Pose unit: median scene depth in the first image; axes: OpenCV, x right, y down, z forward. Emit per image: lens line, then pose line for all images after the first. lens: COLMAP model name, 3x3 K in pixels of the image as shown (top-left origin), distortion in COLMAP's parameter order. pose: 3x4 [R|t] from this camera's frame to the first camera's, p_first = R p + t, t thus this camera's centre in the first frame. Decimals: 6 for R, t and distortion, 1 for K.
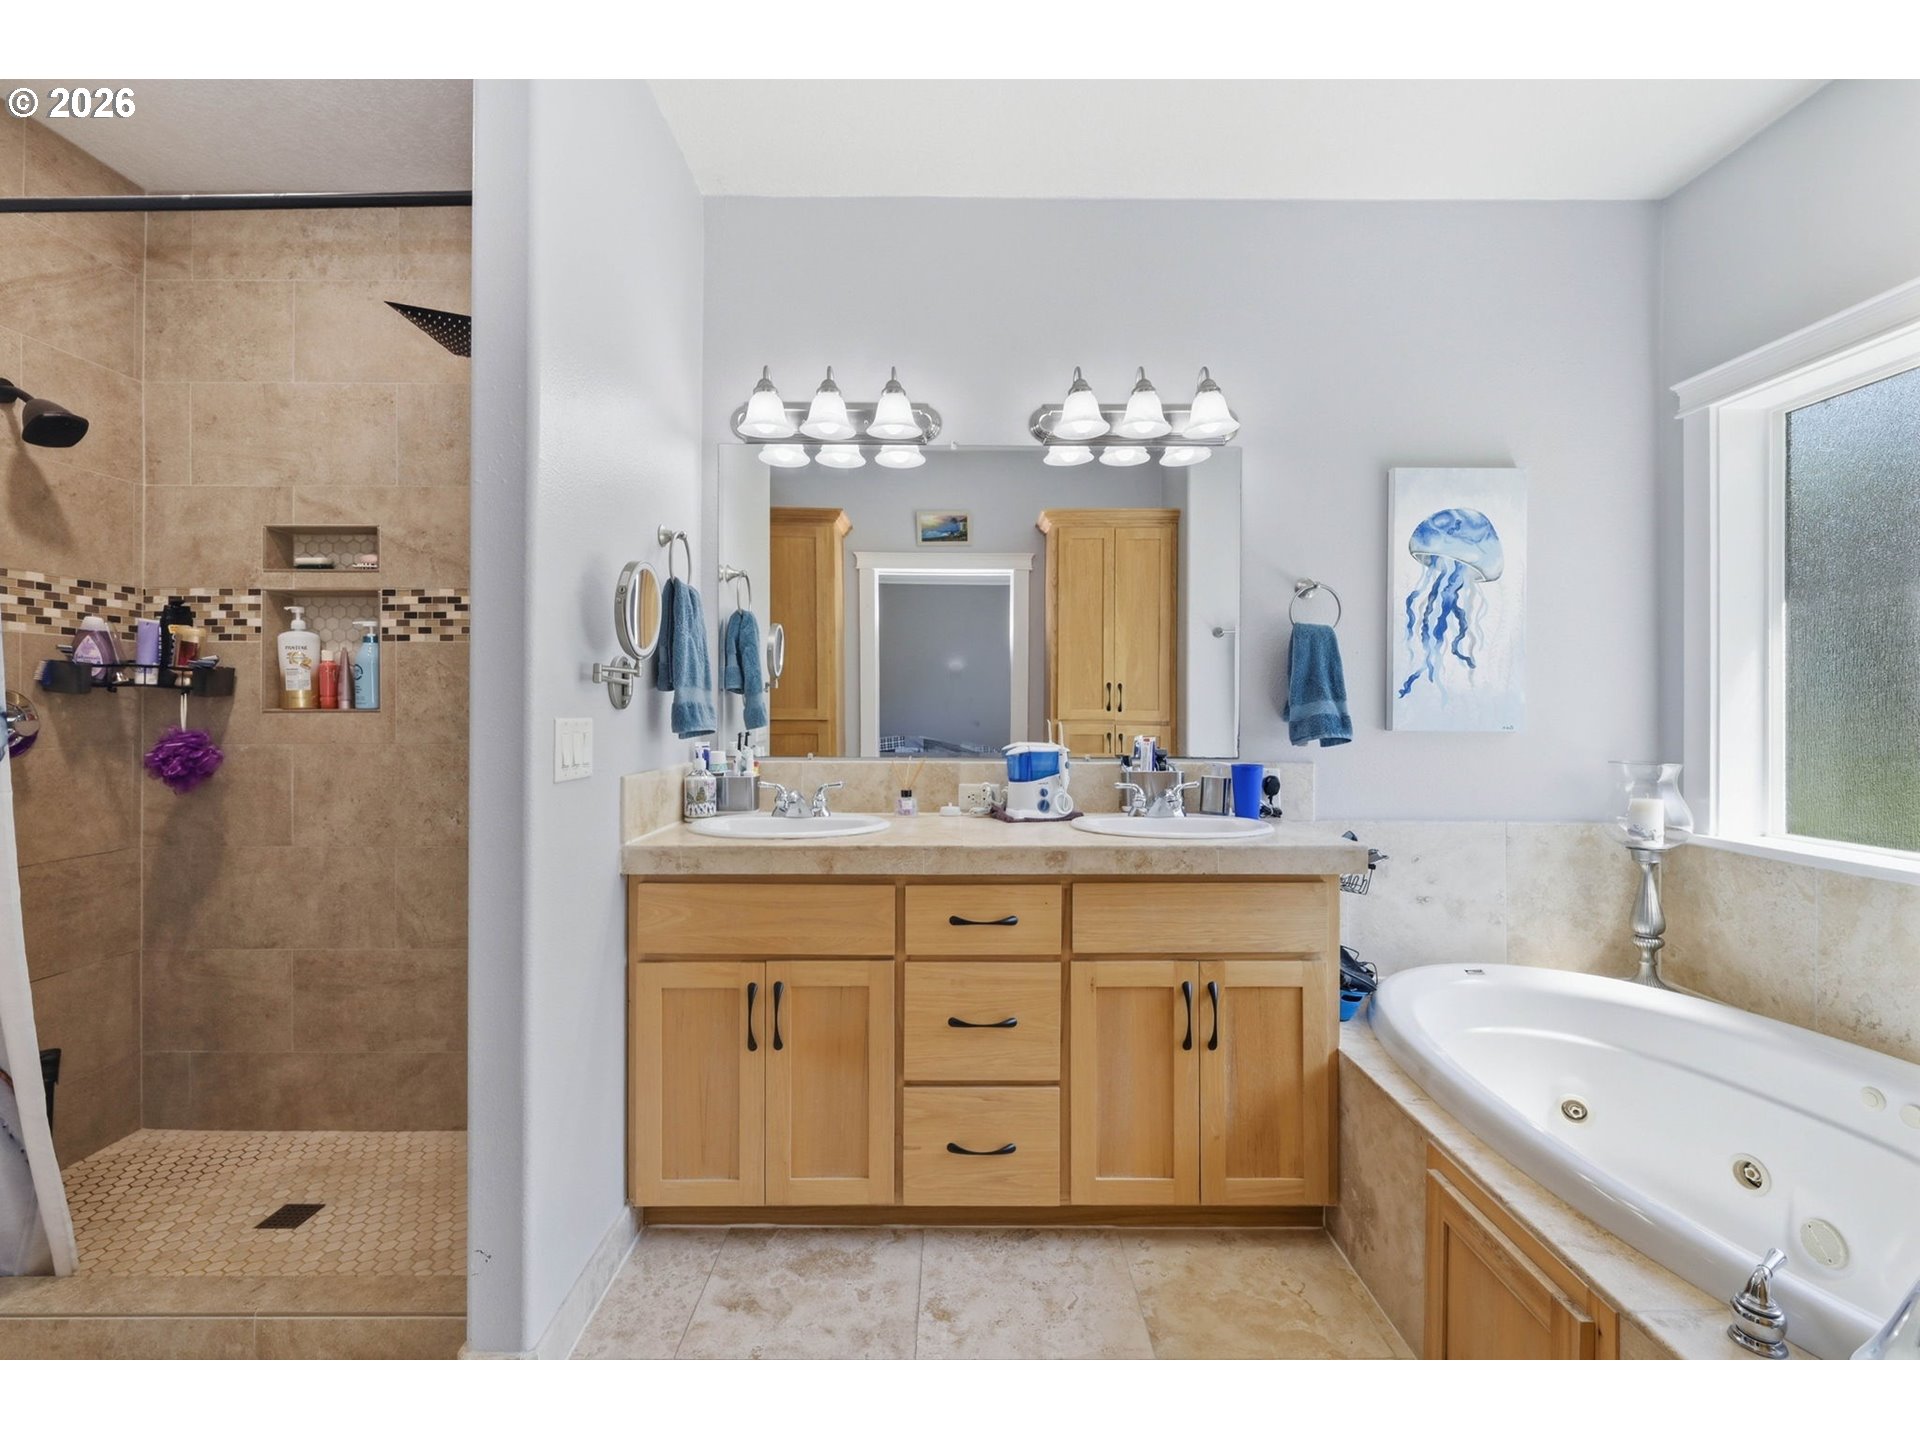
lens RADIAL K [[861.8, 0, 960.0], [0, 861.8, 720.0], [0, 0, 1]] dist [0.000770, 0.000041]
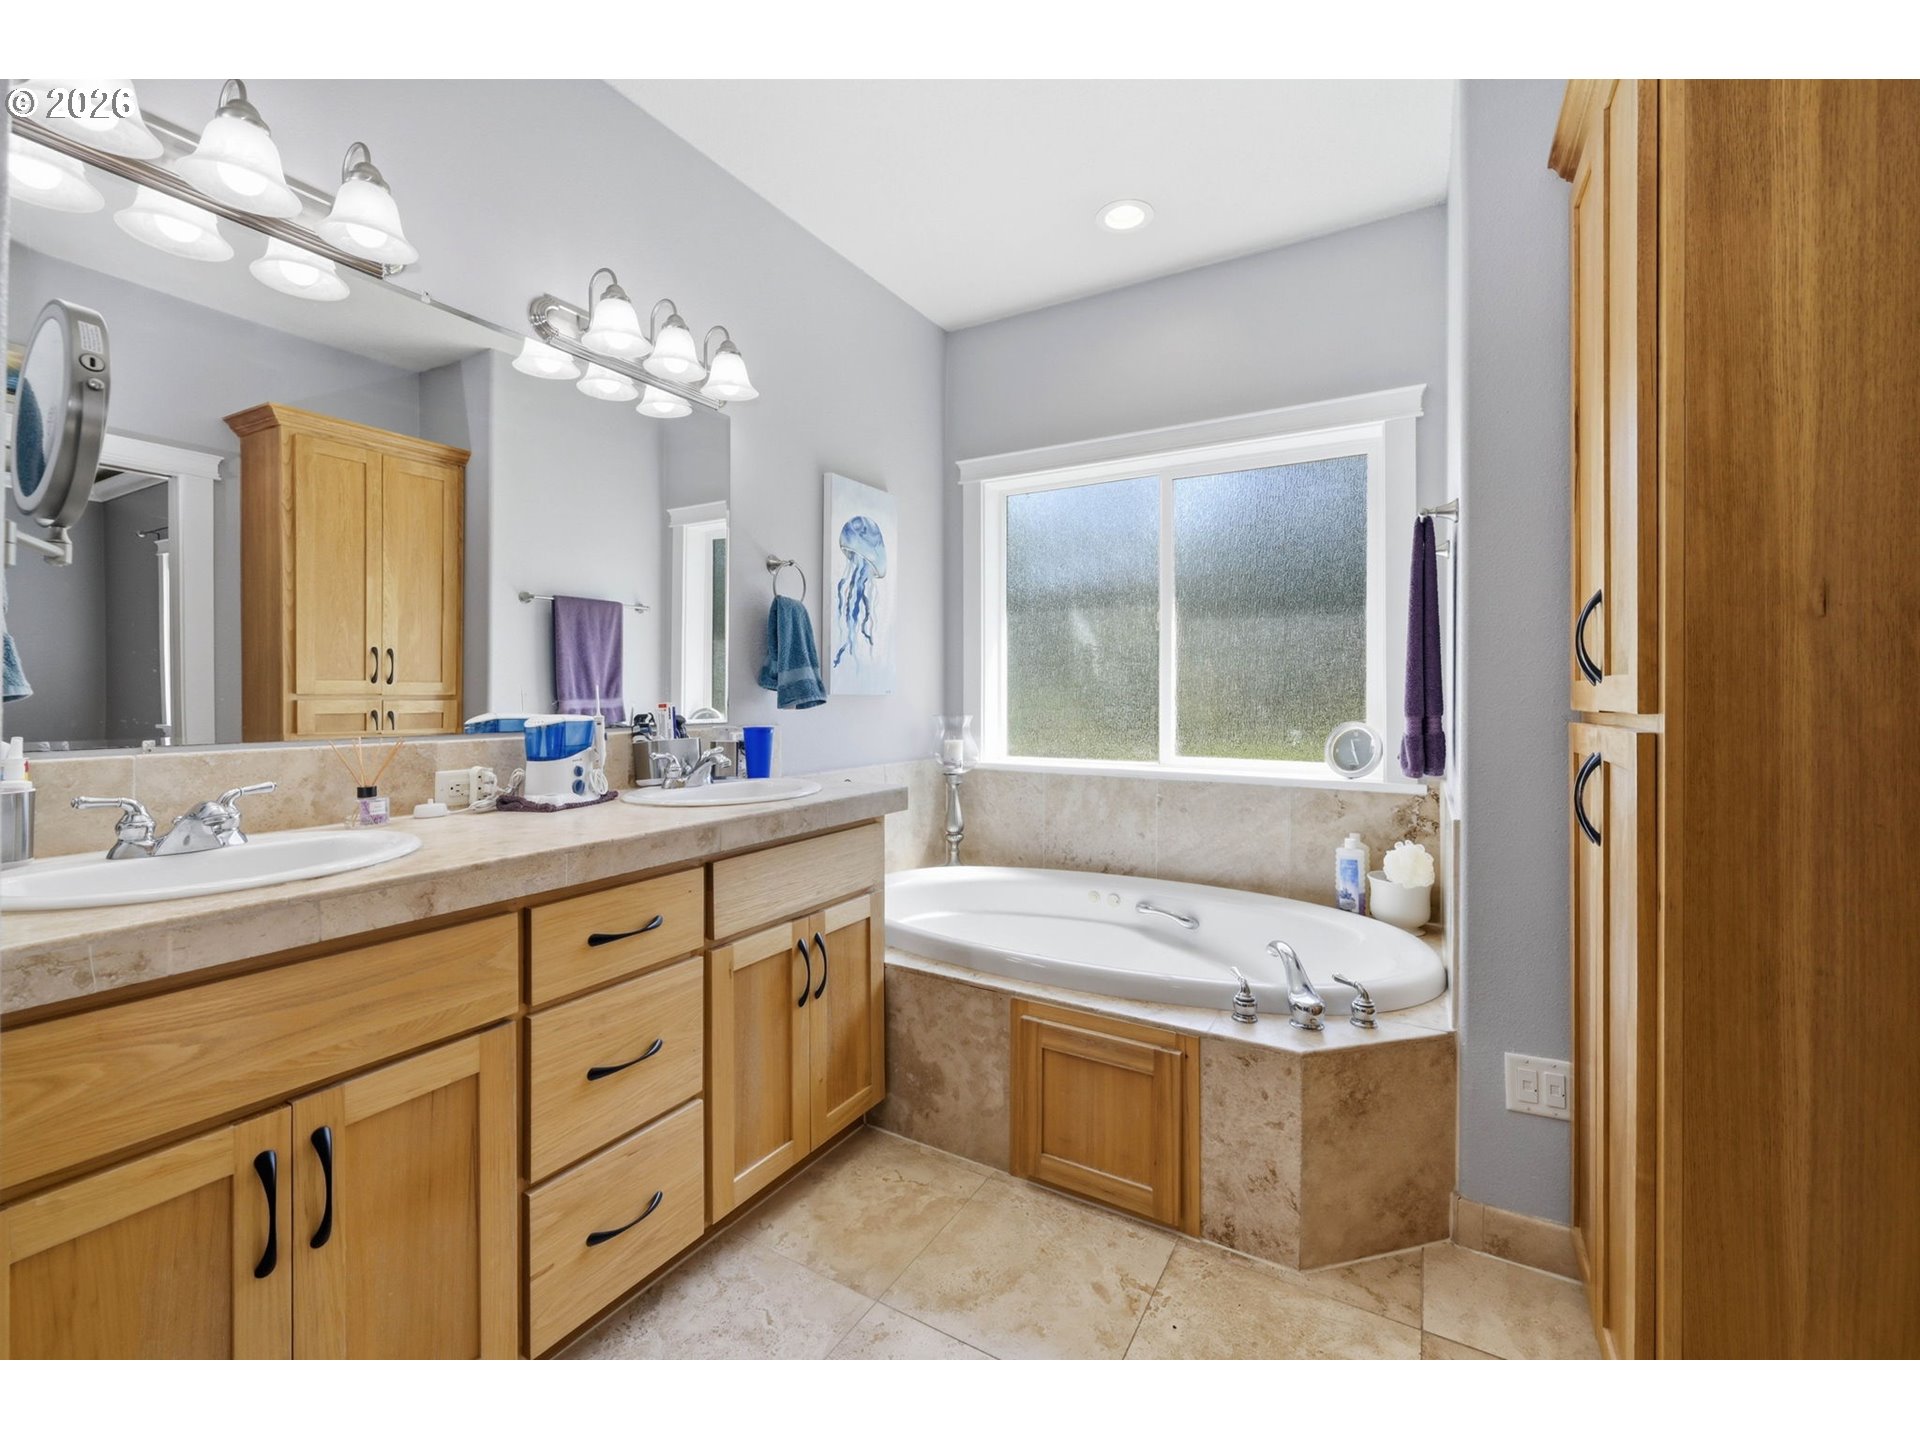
lens RADIAL K [[805.2, 0, 970.1], [0, 805.2, 701.0], [0, 0, 1]] dist [0.000041, -0.000055]
pose [[0.503948, -0.011748, 0.863654, -0.375604], [0.012913, 0.999898, 0.006066, 0.017778], [-0.863638, 0.008095, 0.504048, 0.293325]]
